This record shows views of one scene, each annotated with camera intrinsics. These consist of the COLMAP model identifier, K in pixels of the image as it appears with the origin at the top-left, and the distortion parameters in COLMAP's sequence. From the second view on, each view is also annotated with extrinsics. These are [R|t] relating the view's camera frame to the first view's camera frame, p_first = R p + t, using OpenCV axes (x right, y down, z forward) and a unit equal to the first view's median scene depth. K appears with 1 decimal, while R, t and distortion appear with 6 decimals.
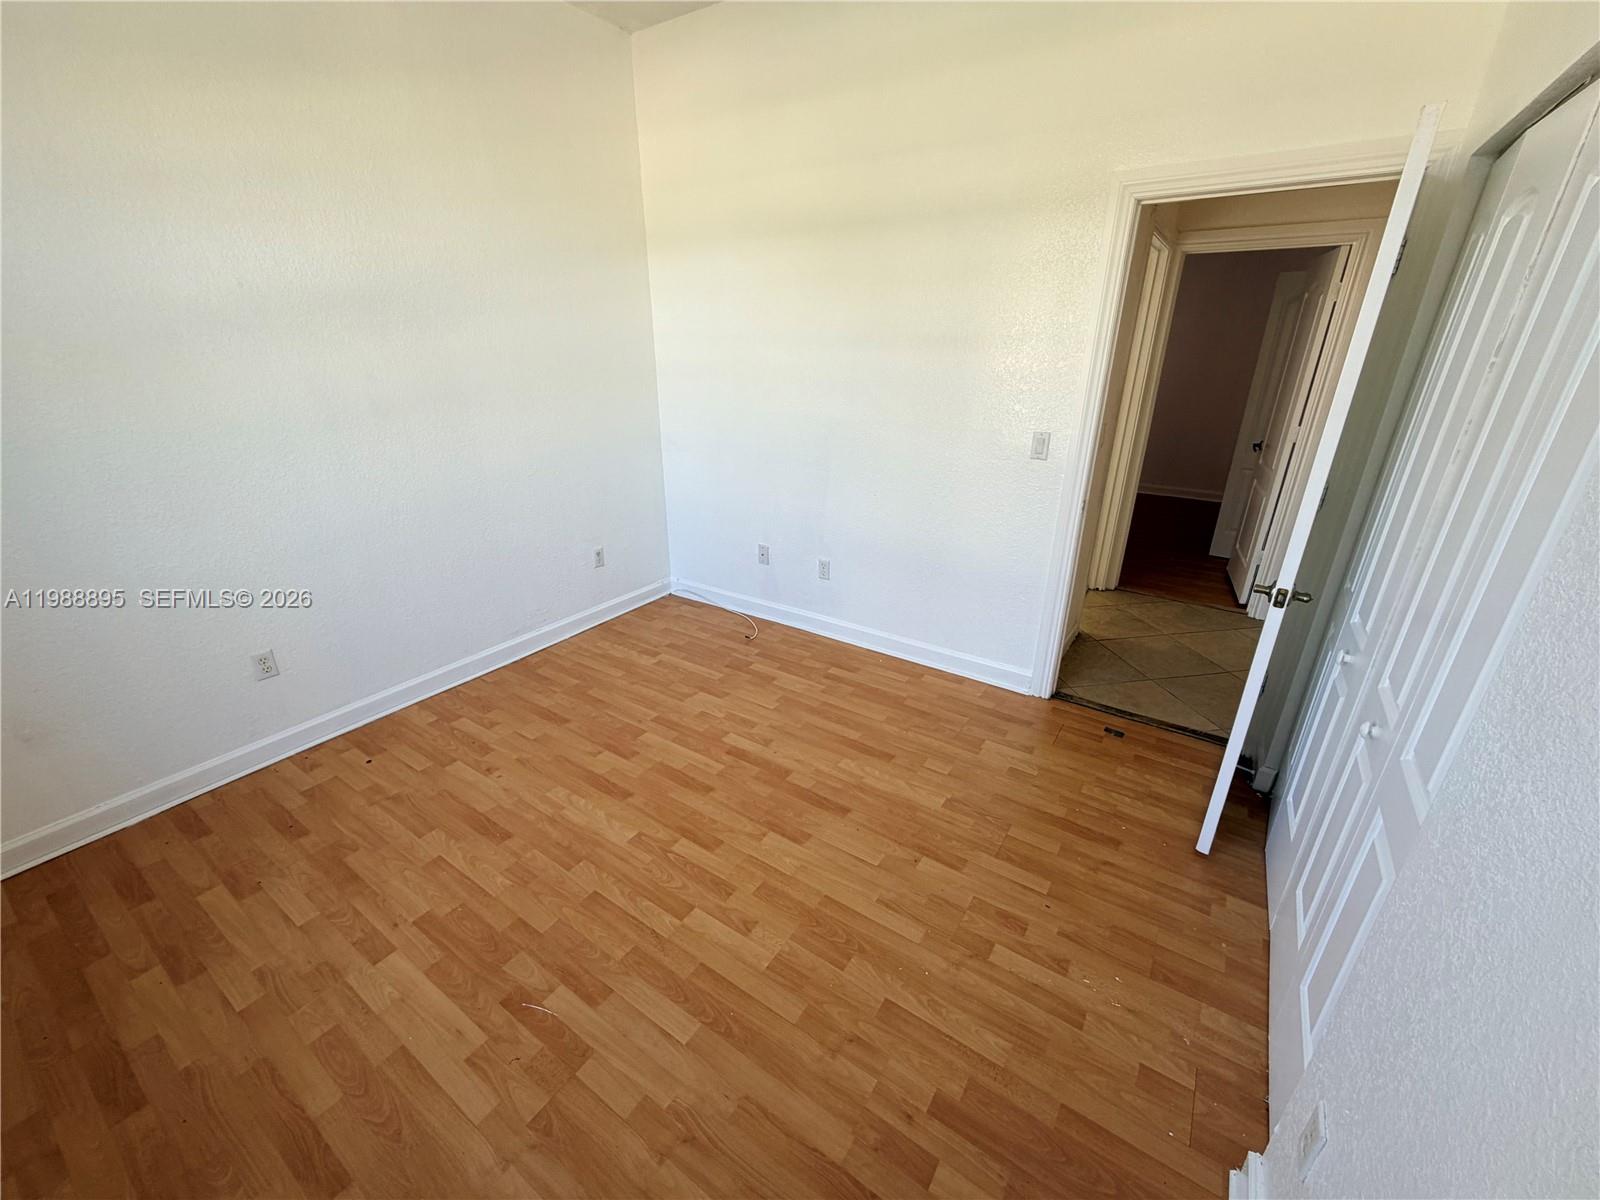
lens RADIAL K [[643.7, 0, 805.3], [0, 643.7, 602.9], [0, 0, 1]] dist [0.002811, -0.001072]
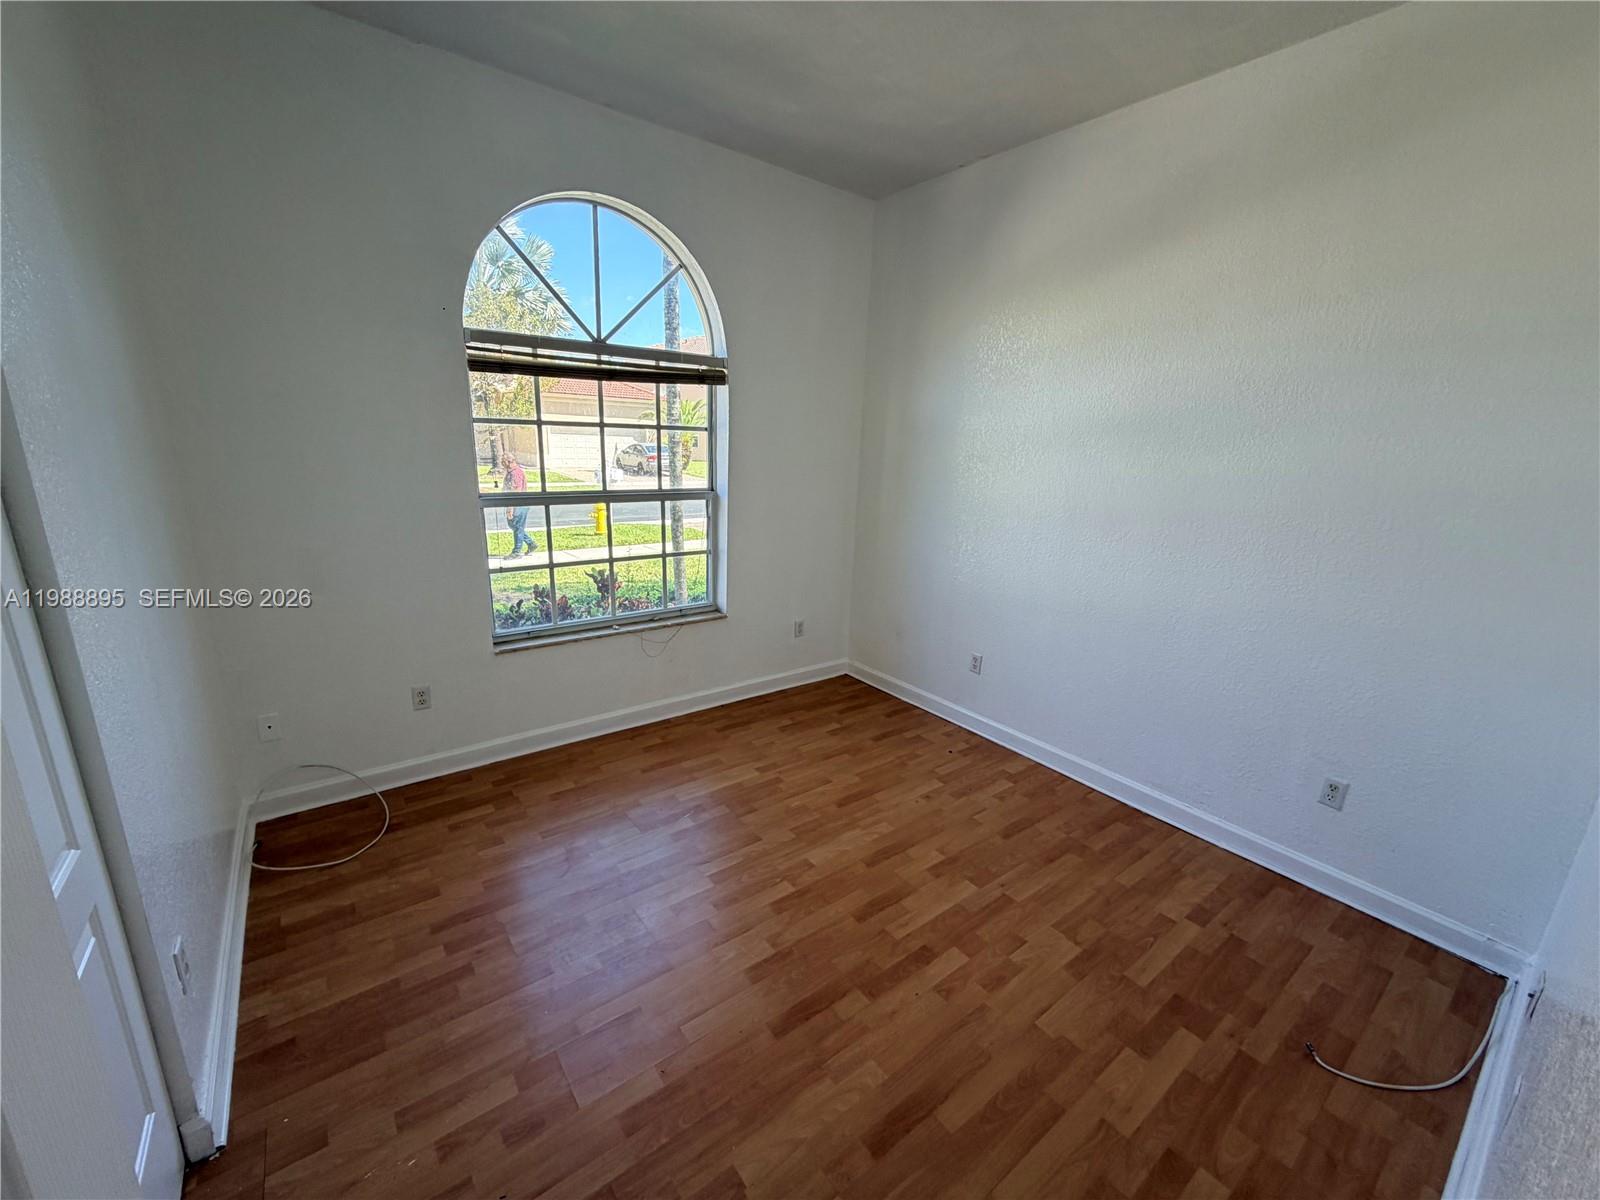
lens RADIAL K [[643.7, 0, 806.6], [0, 643.7, 601.7], [0, 0, 1]] dist [0.002811, -0.001072]
pose [[-0.324583, 0.214431, -0.921230, 0.536322], [-0.399113, 0.851960, 0.338929, -0.323468], [0.857528, 0.477685, -0.190950, 0.779929]]
